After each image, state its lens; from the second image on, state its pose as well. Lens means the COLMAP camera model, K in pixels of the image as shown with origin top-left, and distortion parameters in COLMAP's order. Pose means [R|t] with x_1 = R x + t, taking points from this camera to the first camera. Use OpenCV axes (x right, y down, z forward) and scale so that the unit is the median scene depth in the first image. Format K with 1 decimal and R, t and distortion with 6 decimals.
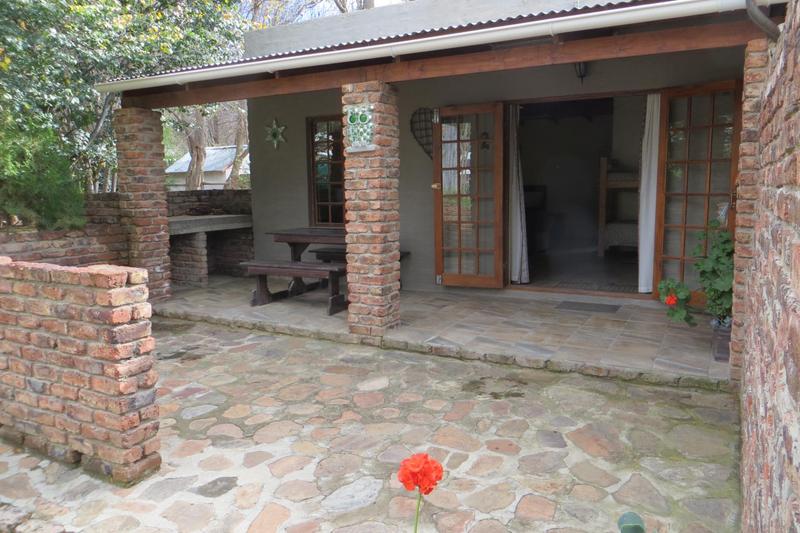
lens RADIAL K [[601.4, 0, 397.4], [0, 601.4, 266.3], [0, 0, 1]] dist [-0.003413, 0.000286]
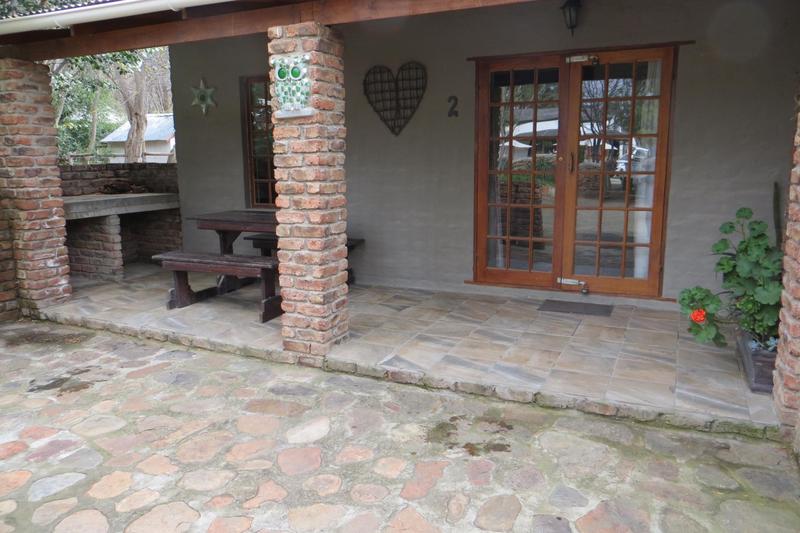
lens RADIAL K [[601.4, 0, 397.4], [0, 601.4, 266.3], [0, 0, 1]] dist [-0.003413, 0.000286]
pose [[0.998095, -0.006661, 0.061330, 0.022364], [0.003734, 0.998853, 0.047727, -0.037722], [-0.061577, -0.047407, 0.996976, 0.224877]]
